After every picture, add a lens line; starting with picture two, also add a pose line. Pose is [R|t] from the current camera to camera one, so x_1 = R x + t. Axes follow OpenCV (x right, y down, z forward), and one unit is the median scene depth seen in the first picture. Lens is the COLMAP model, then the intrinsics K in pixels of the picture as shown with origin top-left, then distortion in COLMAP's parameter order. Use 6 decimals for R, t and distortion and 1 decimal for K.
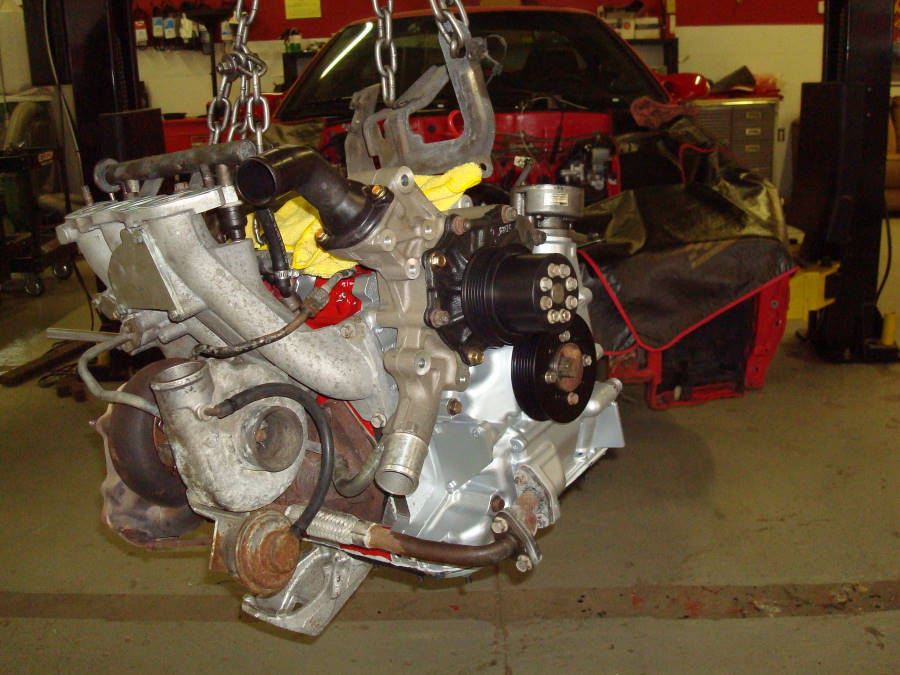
lens RADIAL K [[921.0, 0, 450.0], [0, 921.0, 337.5], [0, 0, 1]] dist [-0.084517, -0.015576]
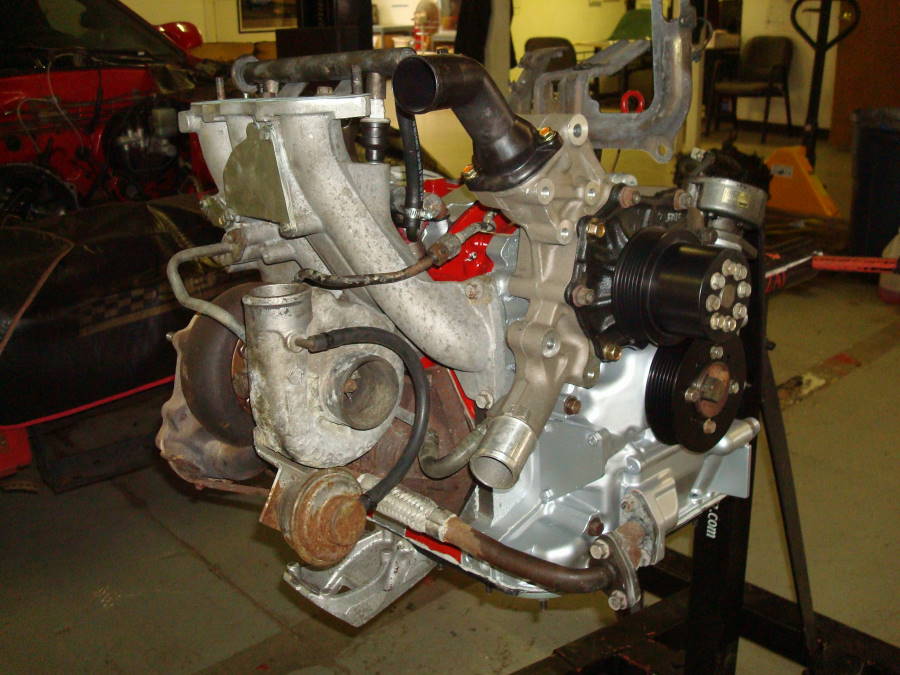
lens RADIAL K [[921.0, 0, 450.0], [0, 921.0, 337.5], [0, 0, 1]] dist [-0.084517, -0.015576]
pose [[0.971915, 0.214489, -0.096832, -0.039338], [-0.216929, 0.976068, -0.015292, 0.054689], [0.091234, 0.035868, 0.995183, 0.136777]]
